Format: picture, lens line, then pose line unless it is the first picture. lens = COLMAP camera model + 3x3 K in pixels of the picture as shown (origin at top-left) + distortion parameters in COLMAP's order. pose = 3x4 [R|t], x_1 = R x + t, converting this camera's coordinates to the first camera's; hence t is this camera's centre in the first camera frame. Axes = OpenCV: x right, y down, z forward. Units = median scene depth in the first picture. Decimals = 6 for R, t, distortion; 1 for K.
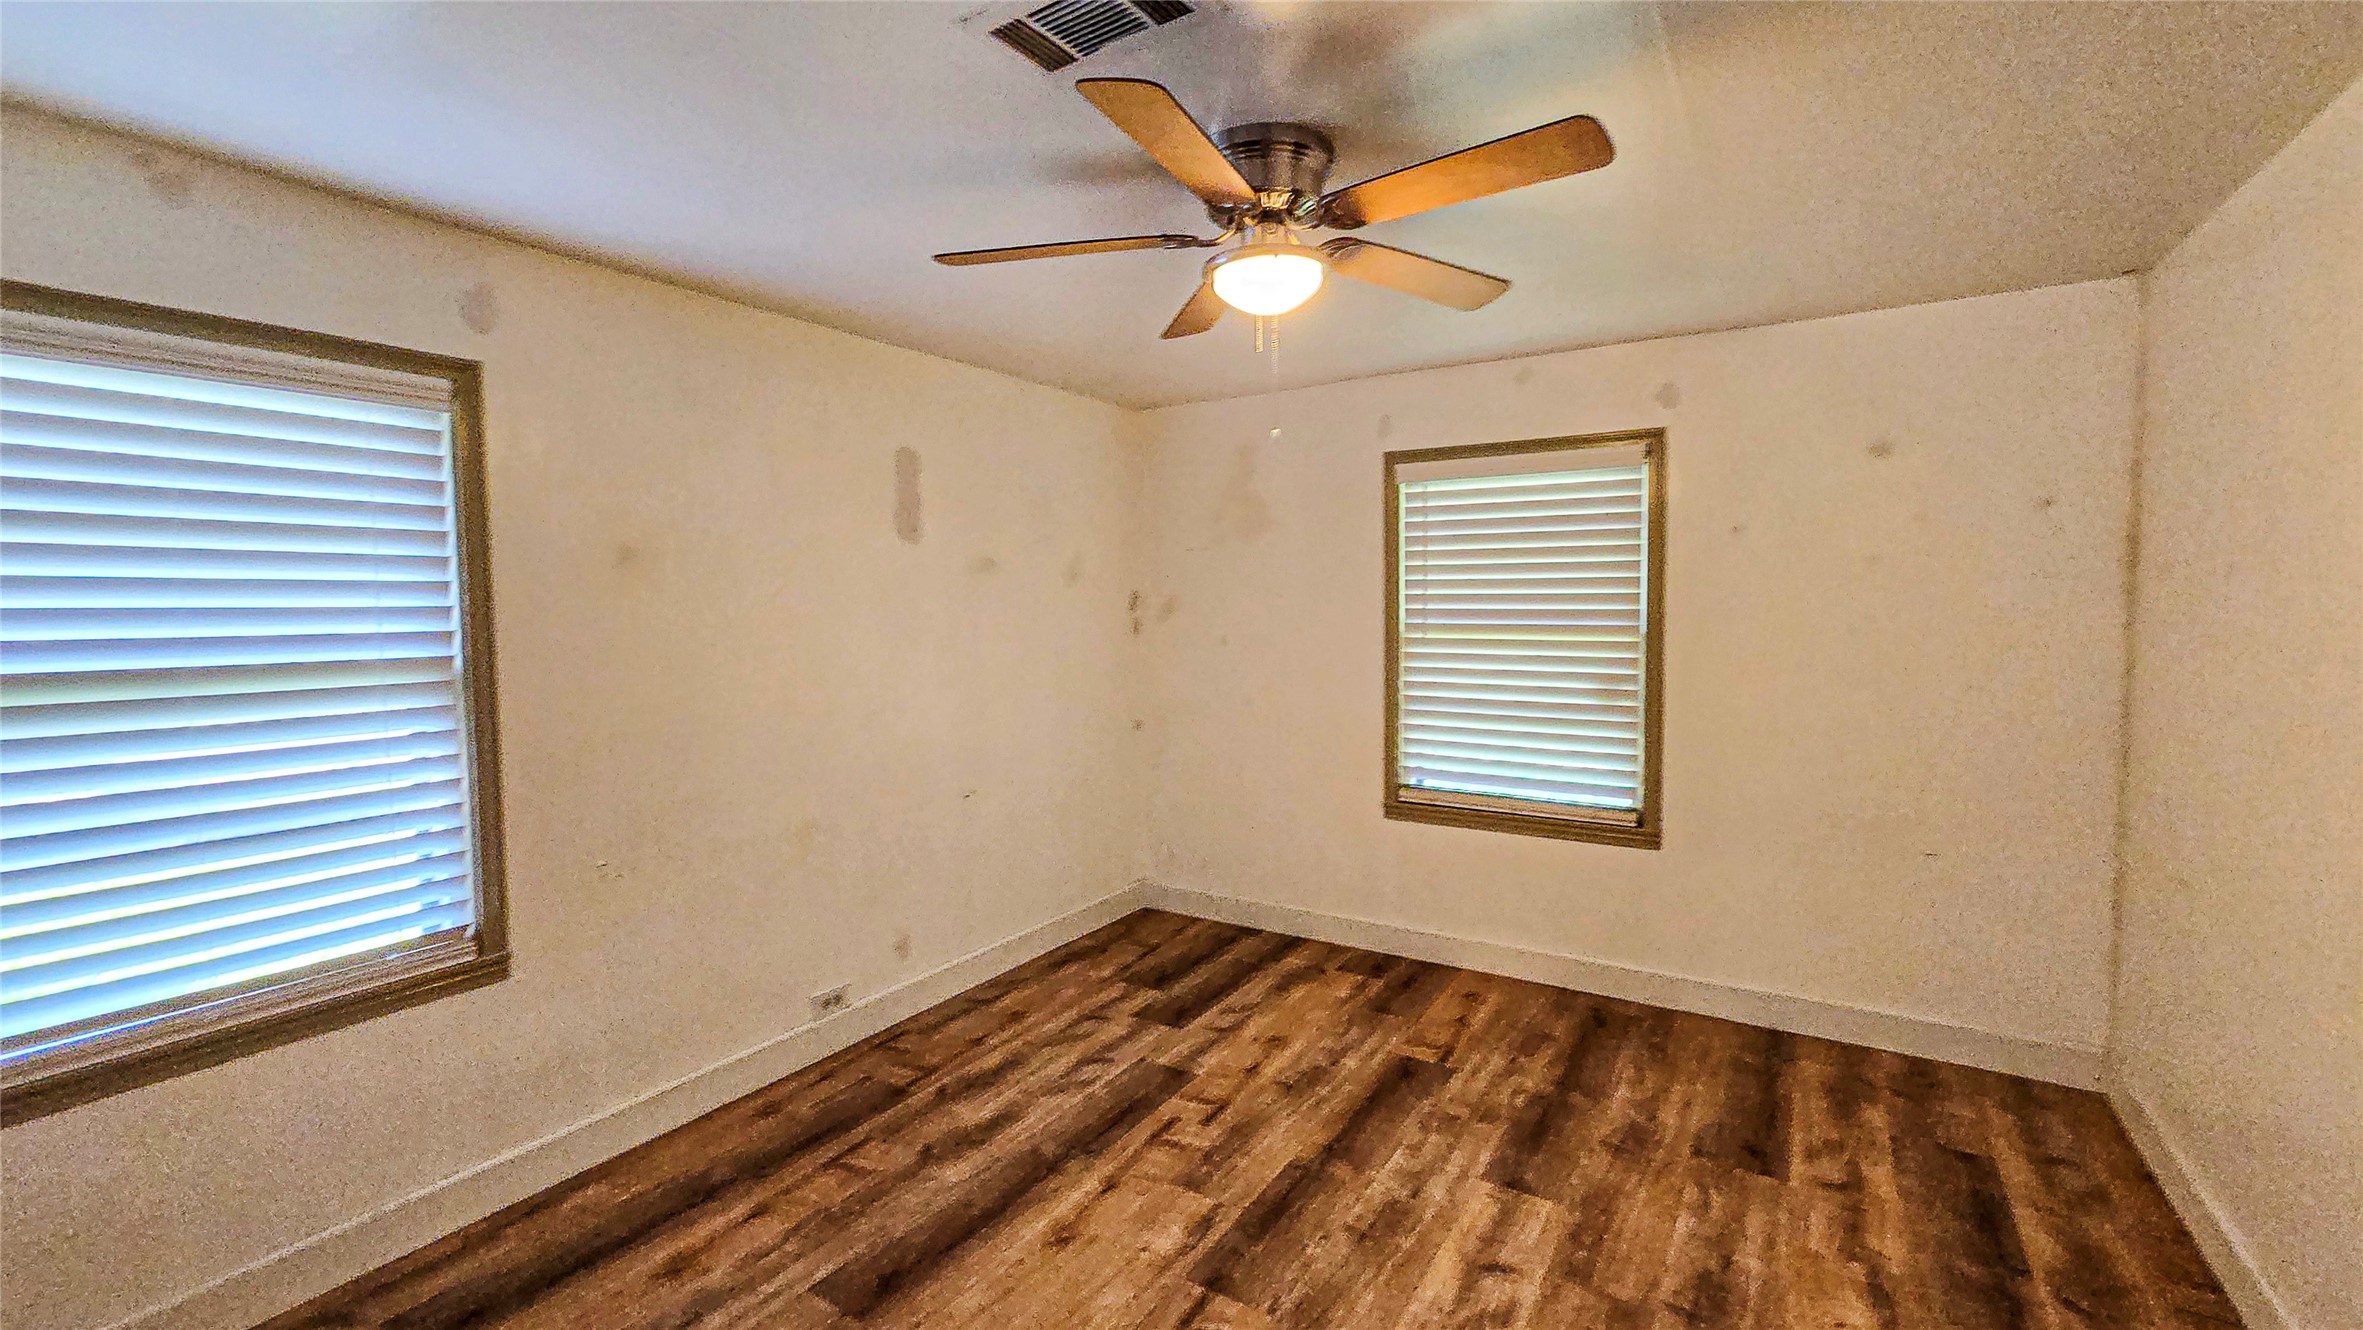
lens RADIAL K [[917.0, 0, 1191.4], [0, 917.0, 647.1], [0, 0, 1]] dist [-0.000047, 0.000025]
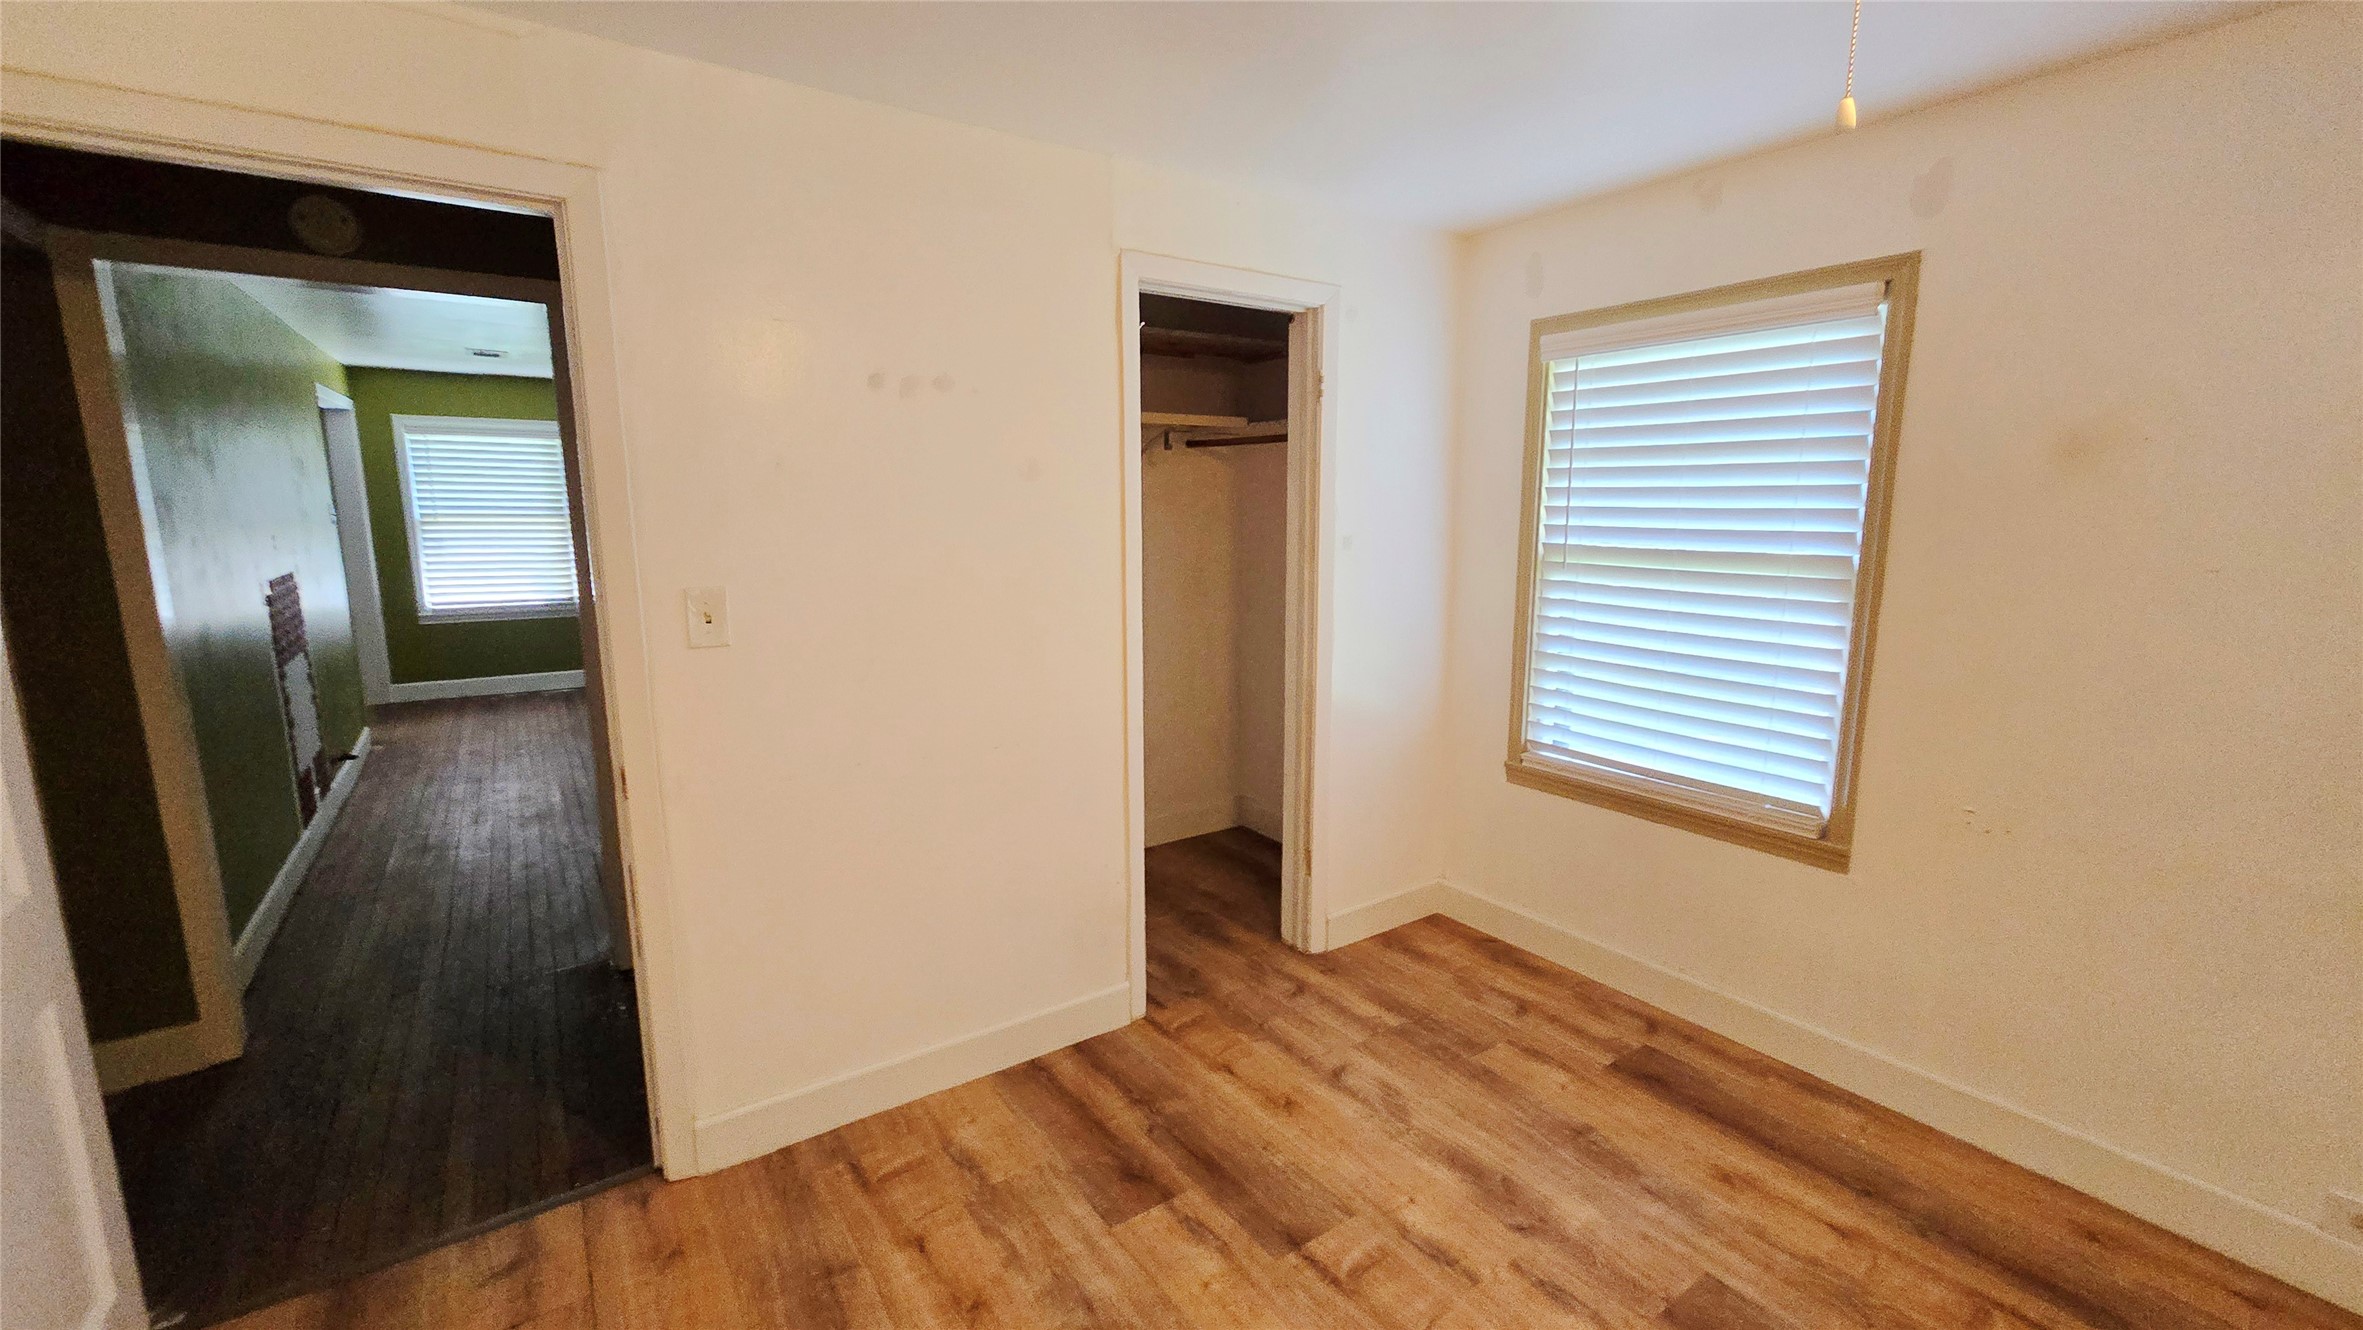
lens RADIAL K [[917.0, 0, 1191.4], [0, 917.0, 647.1], [0, 0, 1]] dist [-0.000047, 0.000025]
pose [[-0.332006, 0.156694, -0.930171, 0.454727], [-0.044744, 0.982380, 0.181459, -0.047576], [0.942215, 0.101865, -0.319145, 0.667135]]
